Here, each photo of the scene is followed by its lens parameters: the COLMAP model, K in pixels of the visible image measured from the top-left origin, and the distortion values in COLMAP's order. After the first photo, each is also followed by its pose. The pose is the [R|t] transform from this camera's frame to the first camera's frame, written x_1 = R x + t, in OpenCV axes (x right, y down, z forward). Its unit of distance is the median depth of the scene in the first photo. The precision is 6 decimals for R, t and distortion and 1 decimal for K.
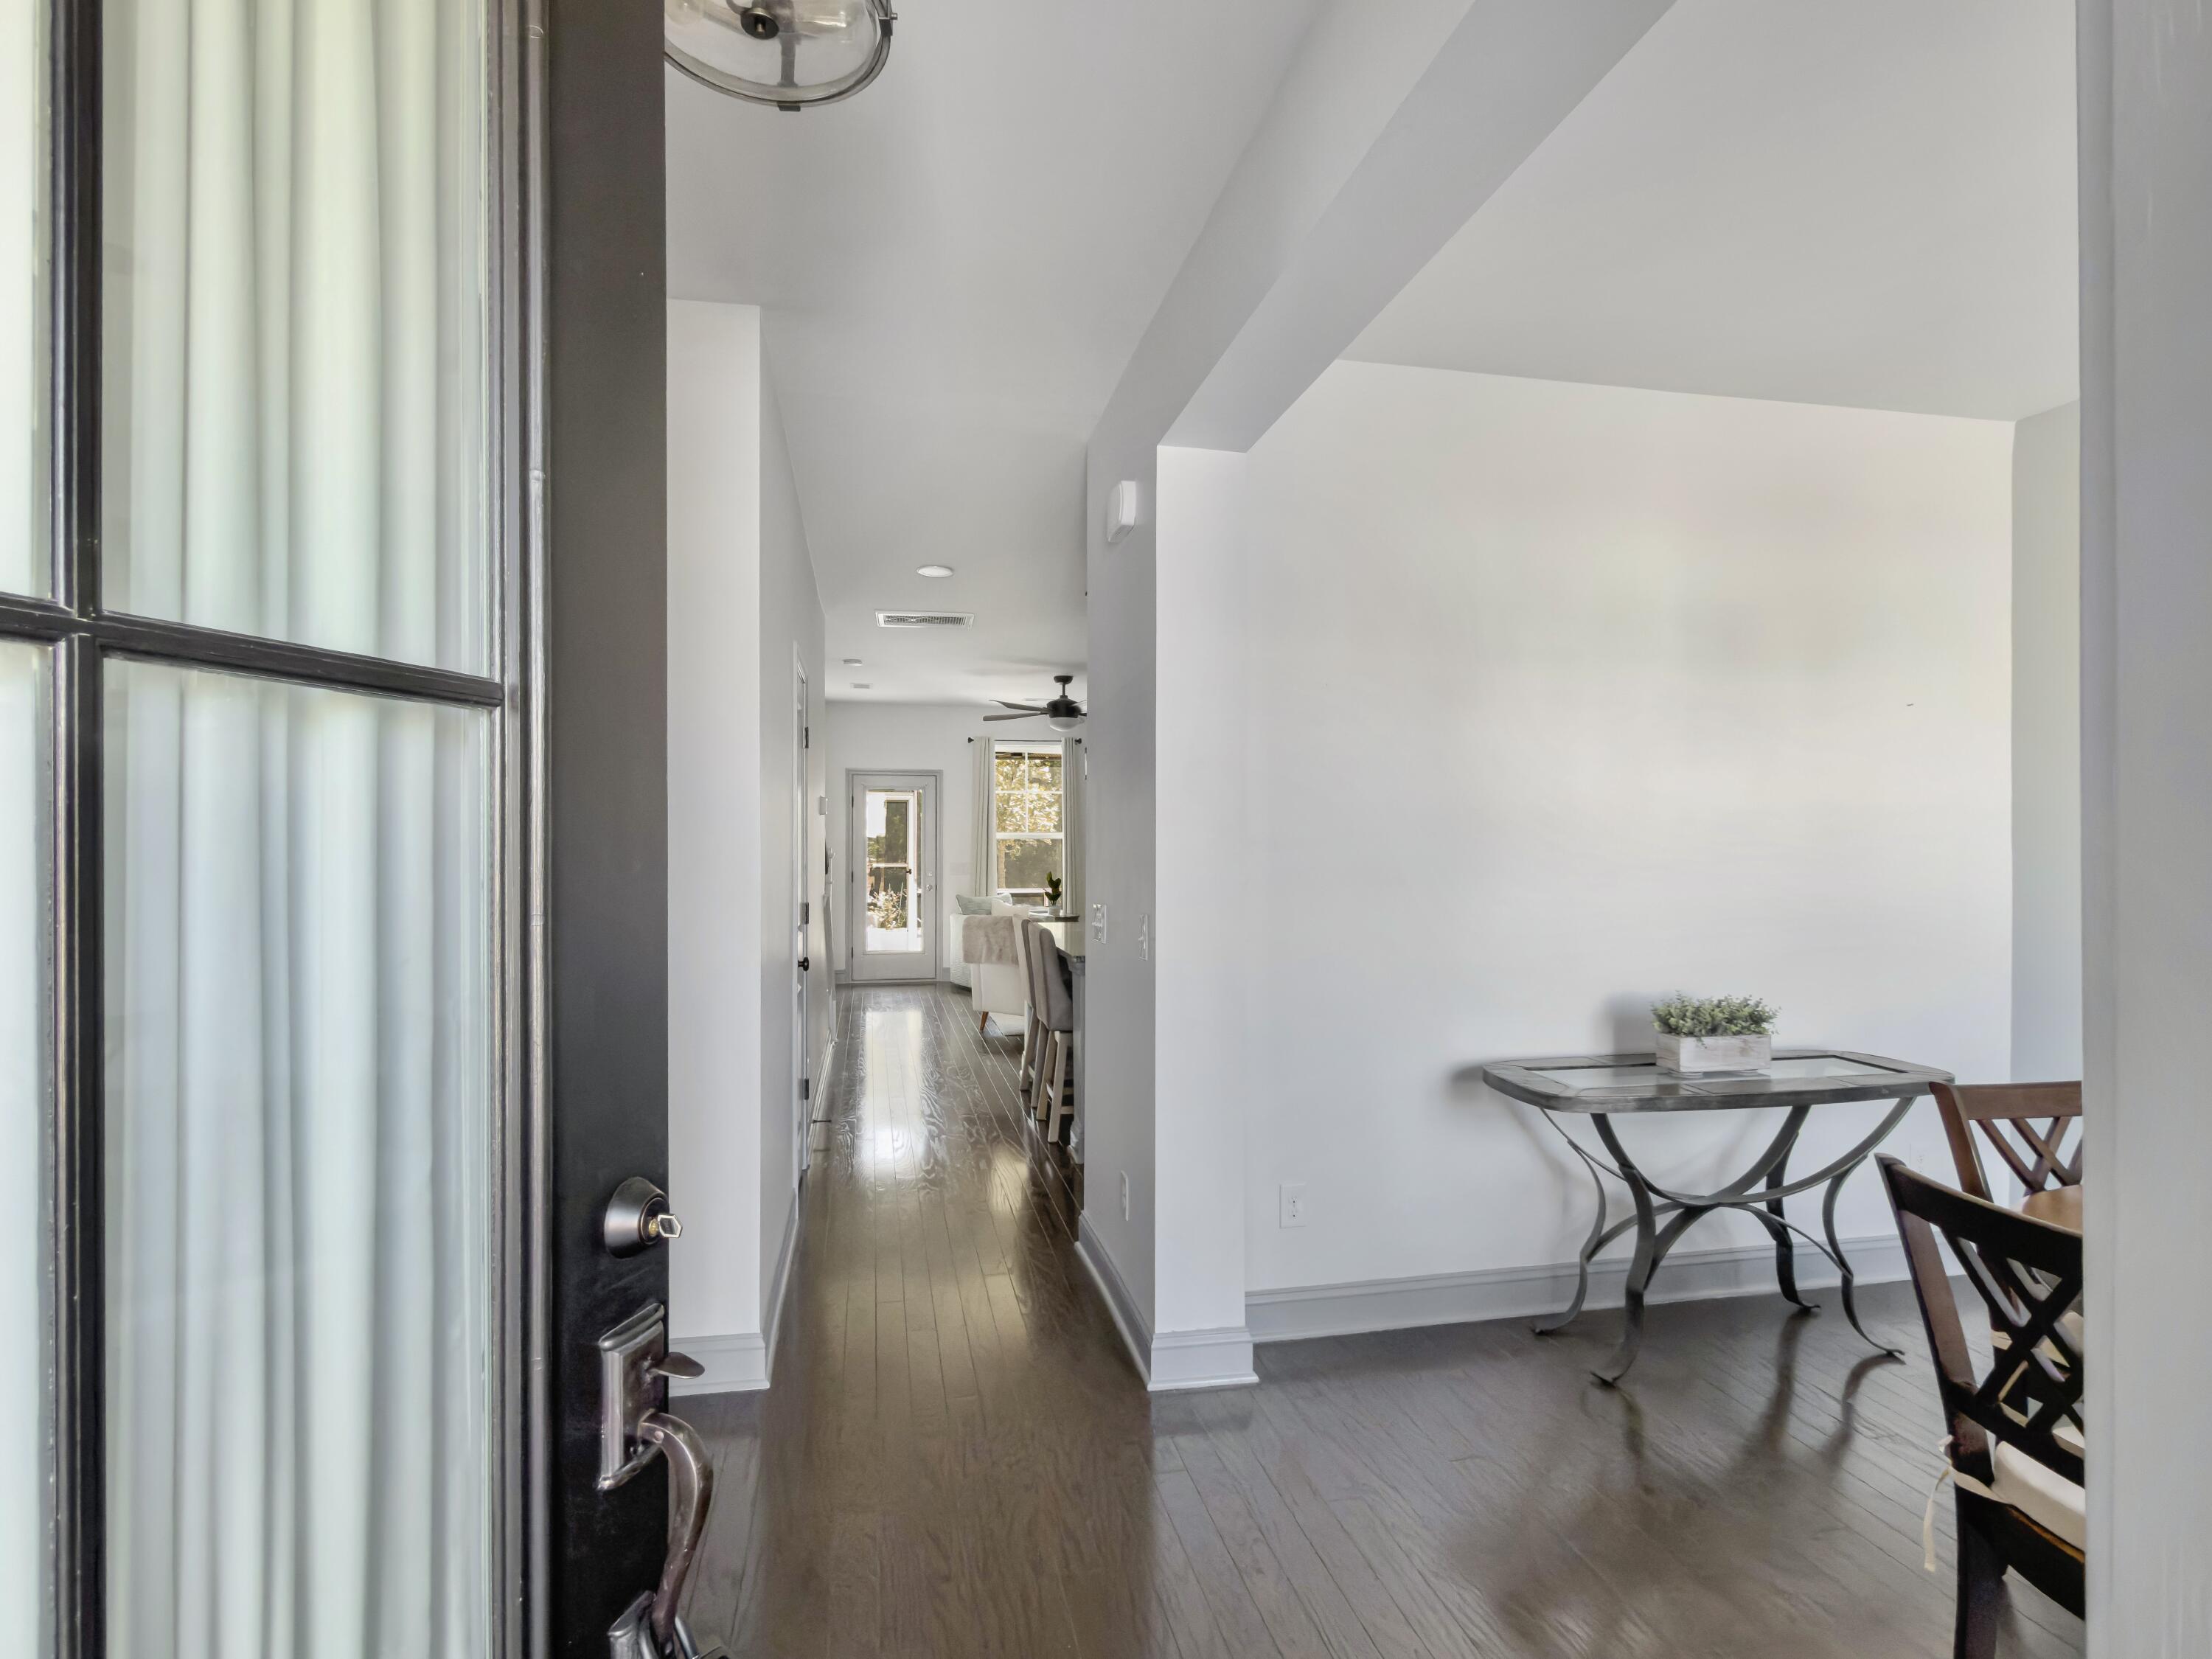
lens RADIAL K [[1080.1, 0, 1123.9], [0, 1080.1, 848.0], [0, 0, 1]] dist [0.001774, 0.000022]
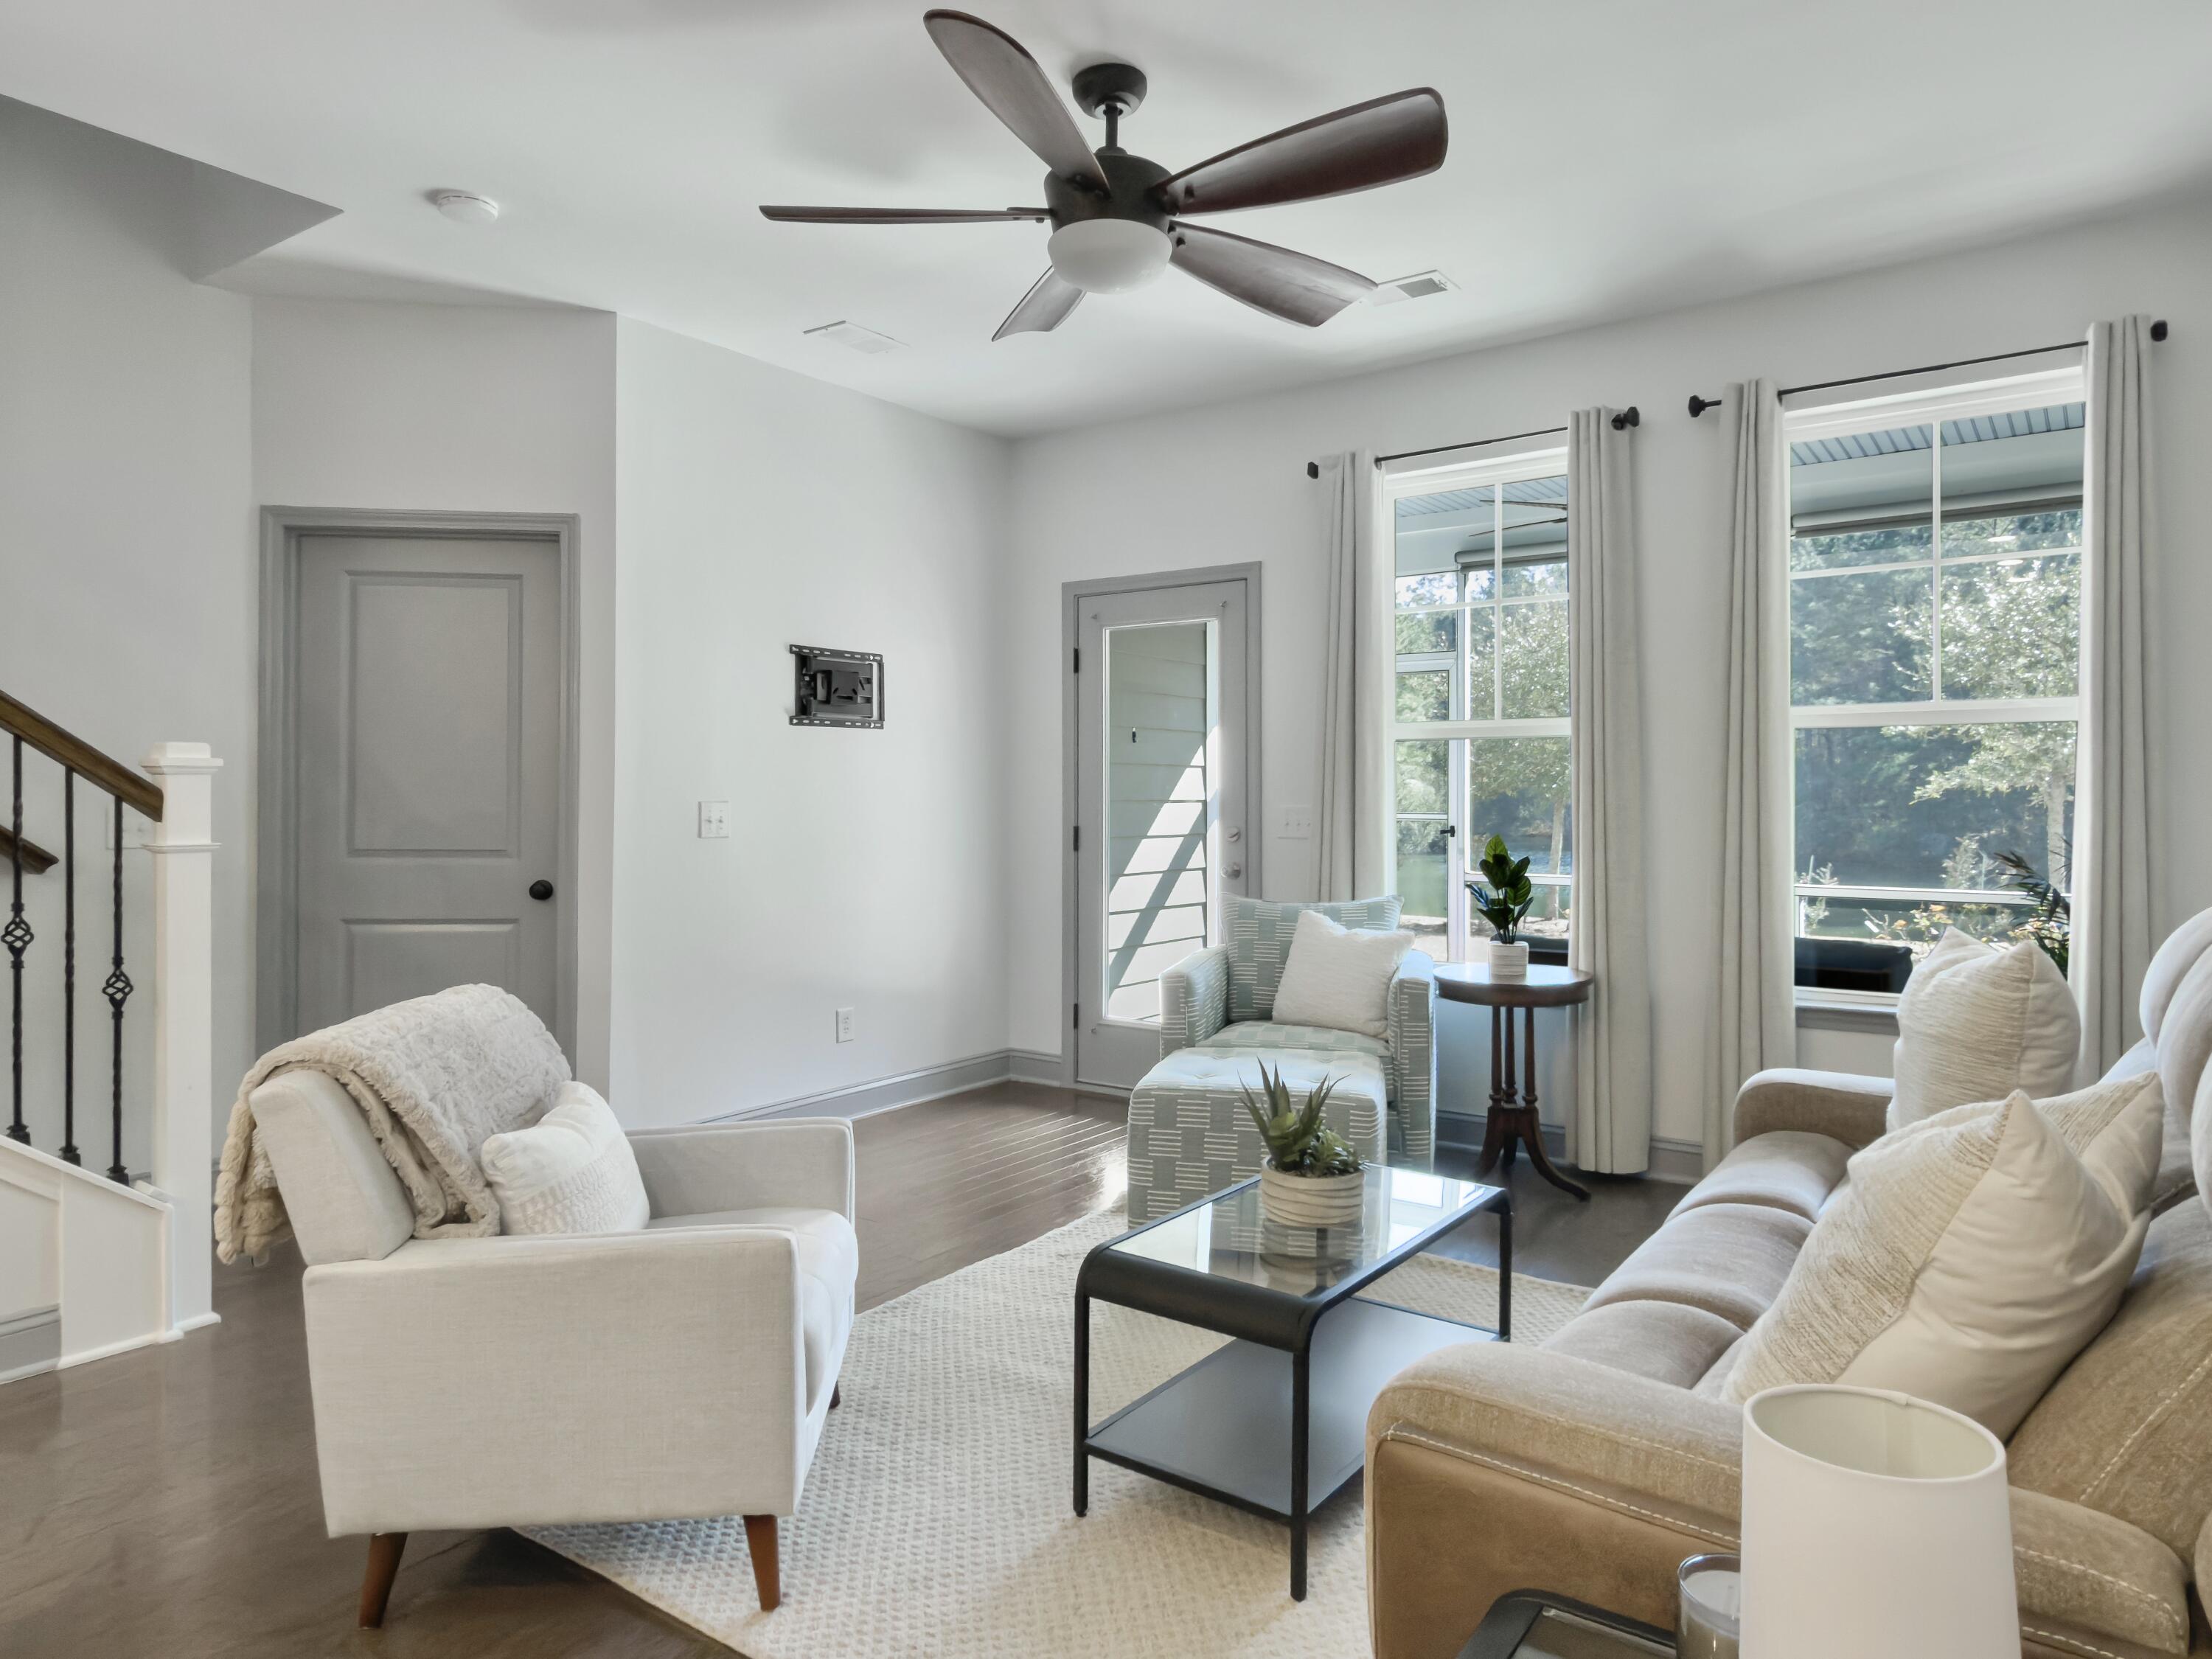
lens RADIAL K [[1381.8, 0, 1084.0], [0, 1381.8, 800.3], [0, 0, 1]] dist [-0.000905, -0.000194]
pose [[0.673844, 0.003917, -0.738863, 0.173415], [-0.004826, 0.999988, 0.000900, 0.012976], [0.738858, 0.002960, 0.673855, 0.734288]]
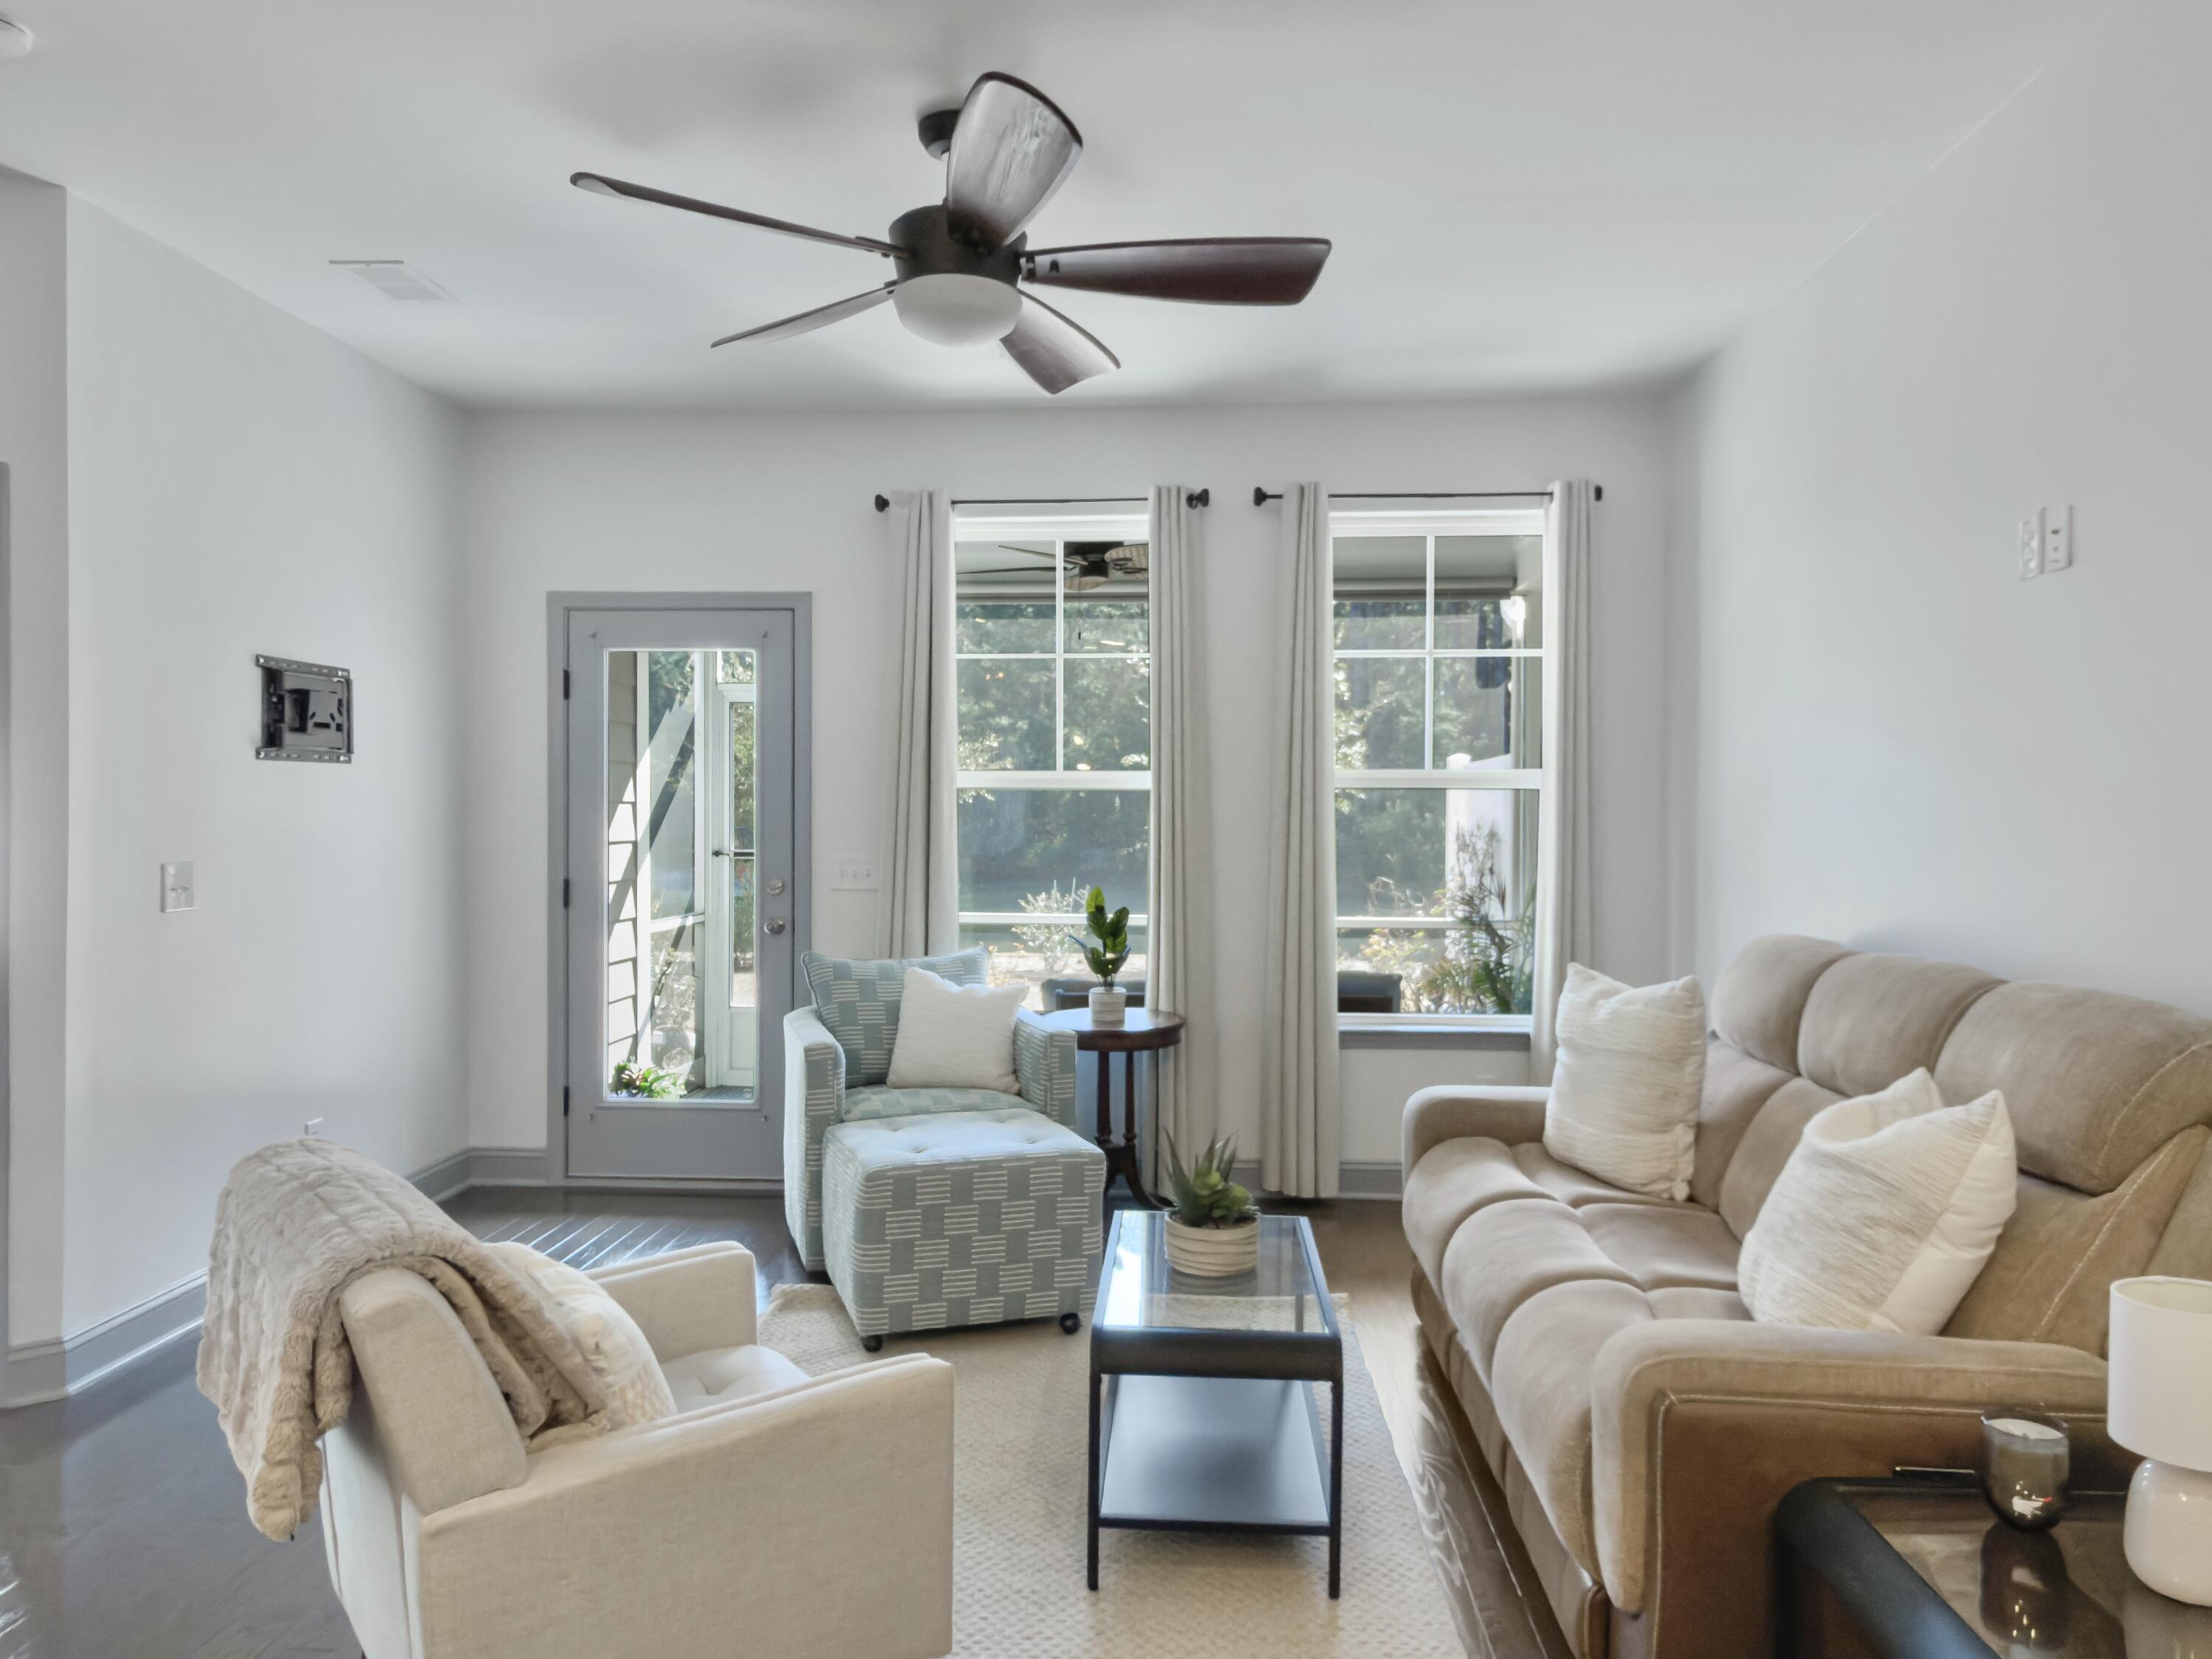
lens RADIAL K [[1534.8, 0, 1117.4], [0, 1534.8, 837.8], [0, 0, 1]] dist [0.002337, 0.000710]
pose [[0.967640, 0.010256, -0.252125, 0.064606], [-0.007484, 0.999901, 0.011953, 0.000774], [0.252222, -0.009679, 0.967621, 0.632839]]
